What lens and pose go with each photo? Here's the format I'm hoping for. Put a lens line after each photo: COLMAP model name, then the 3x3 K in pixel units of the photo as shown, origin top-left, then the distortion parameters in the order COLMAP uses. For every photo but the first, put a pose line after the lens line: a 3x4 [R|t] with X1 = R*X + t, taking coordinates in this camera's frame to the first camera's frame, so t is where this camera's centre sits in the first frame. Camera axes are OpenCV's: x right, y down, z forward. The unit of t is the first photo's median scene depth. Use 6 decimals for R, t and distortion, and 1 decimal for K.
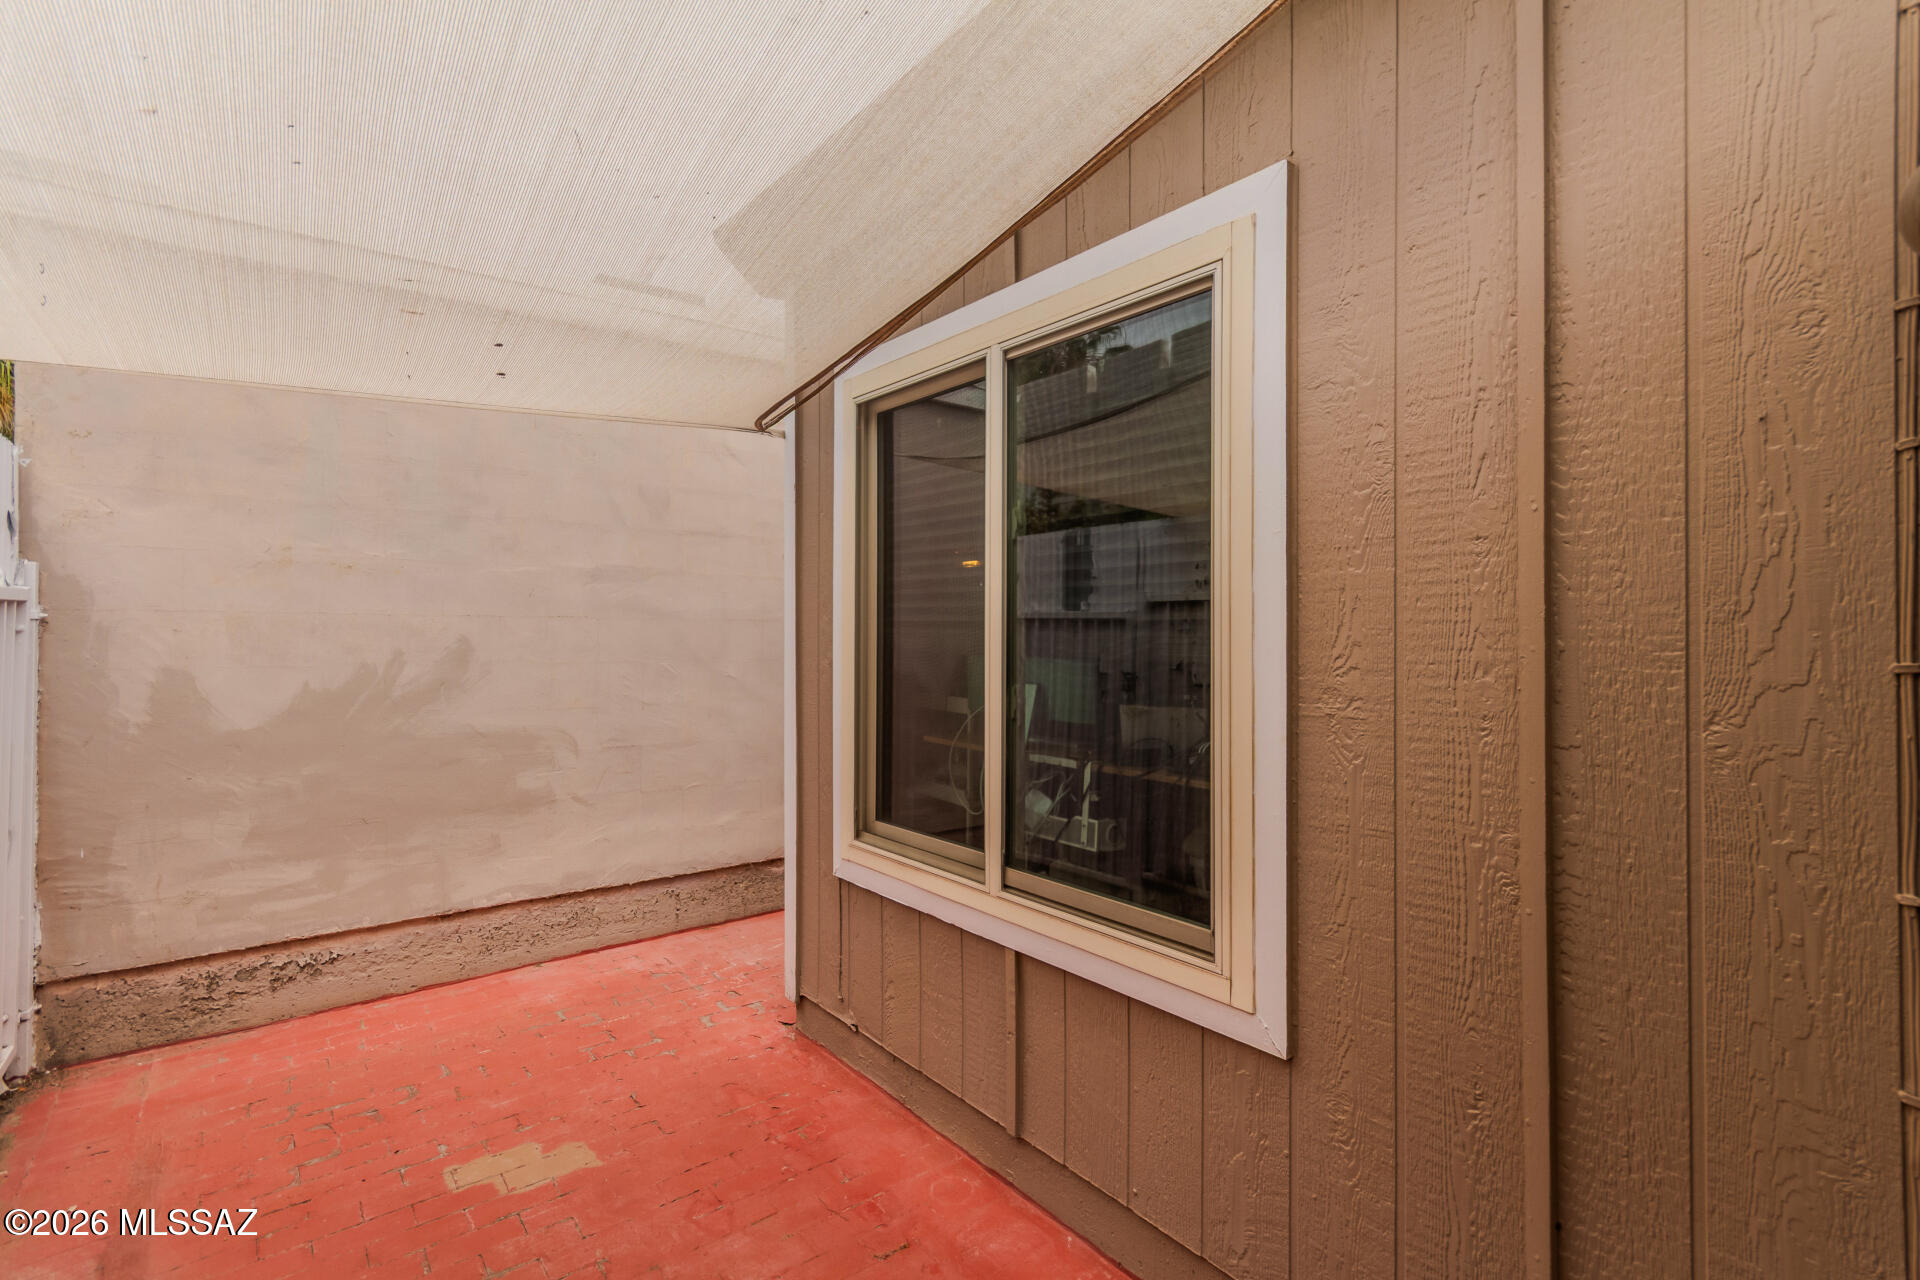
lens RADIAL K [[890.5, 0, 973.9], [0, 890.5, 633.9], [0, 0, 1]] dist [0.003316, 0.000448]
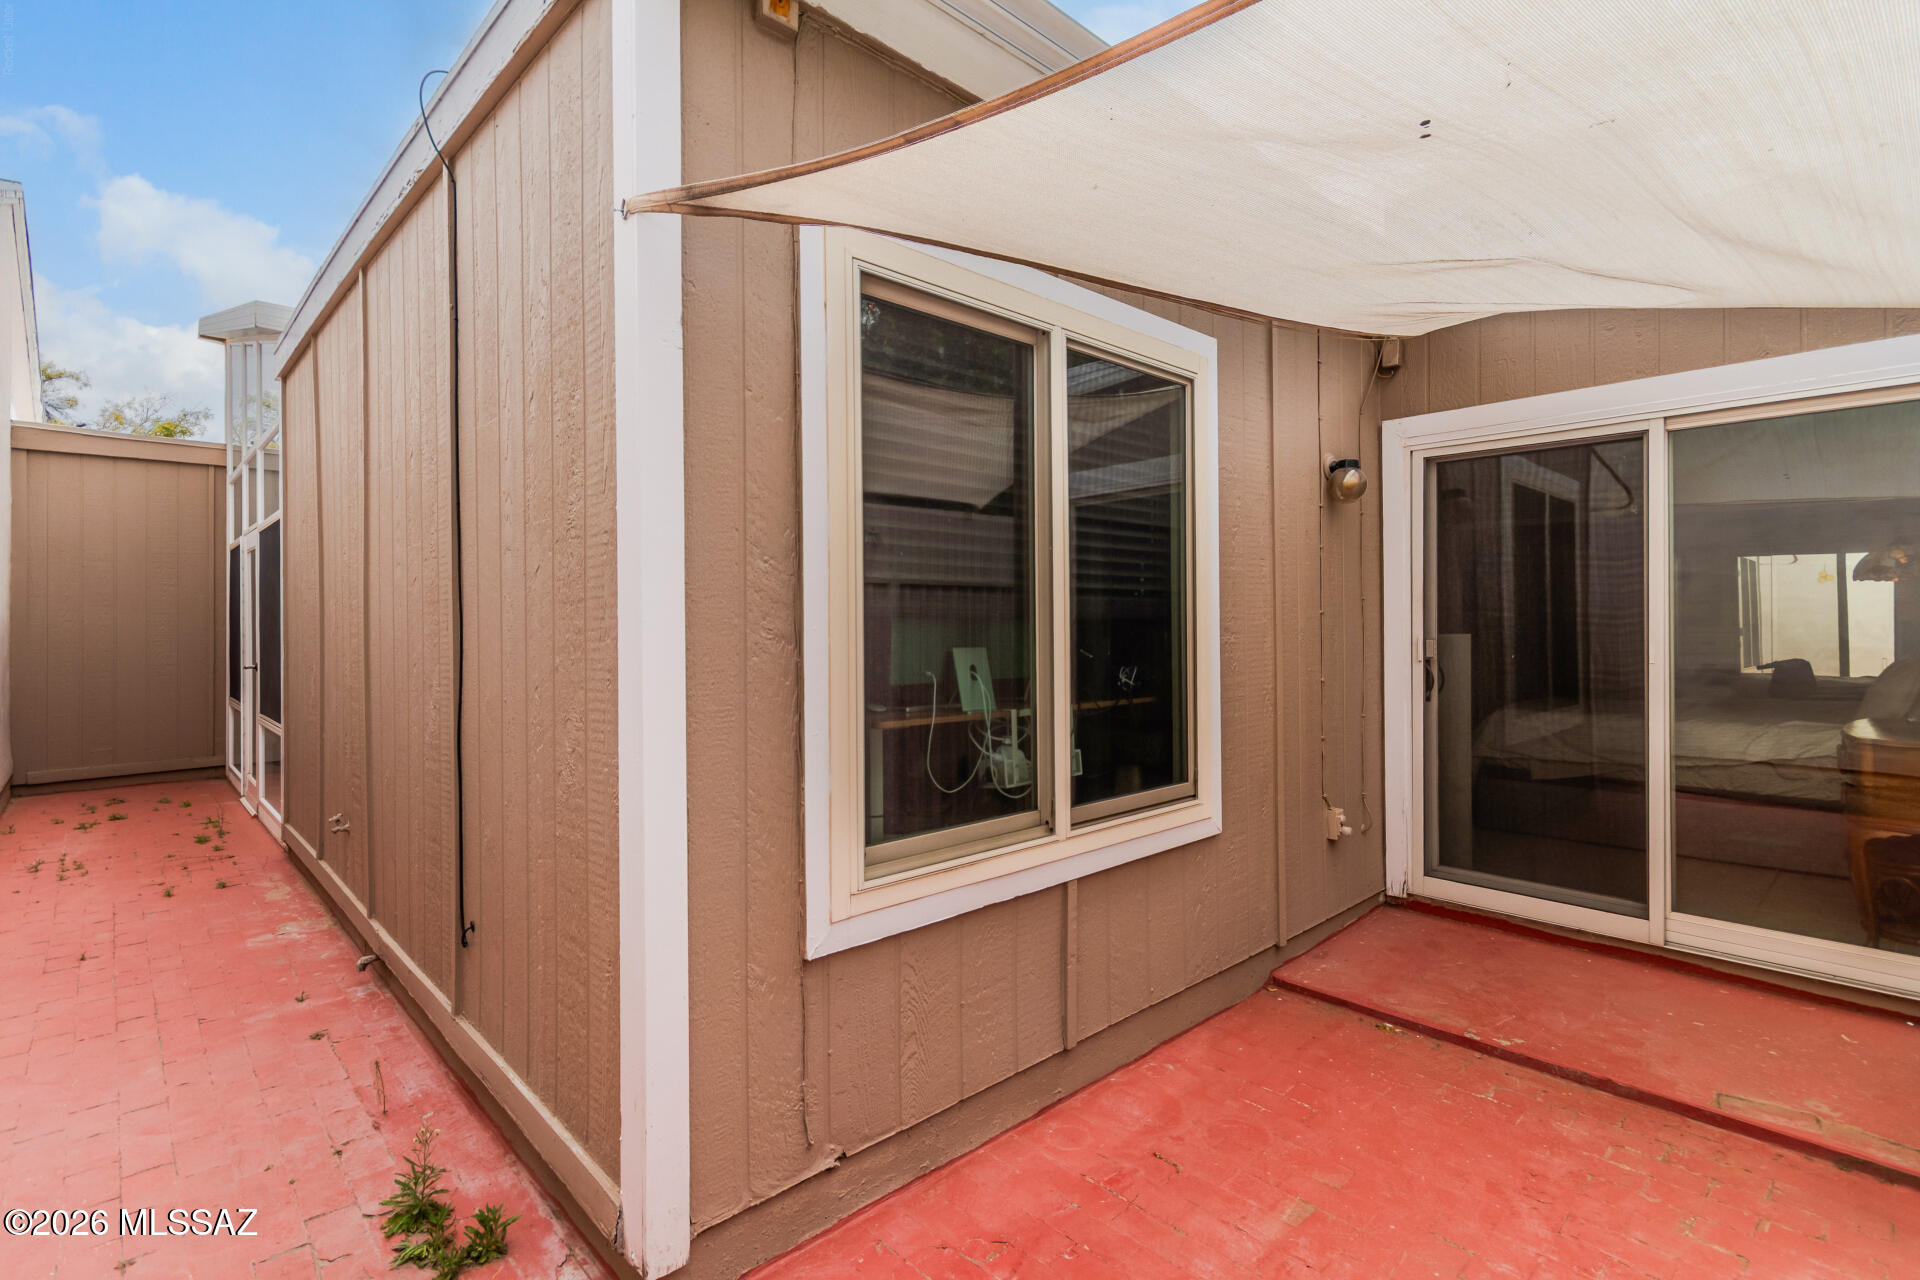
lens RADIAL K [[912.8, 0, 964.4], [0, 912.8, 617.7], [0, 0, 1]] dist [0.003292, 0.001127]
pose [[-0.082718, 0.001569, 0.996572, -1.051466], [-0.002779, 0.999995, -0.001805, 0.027197], [-0.996569, -0.002919, -0.082714, 1.192855]]
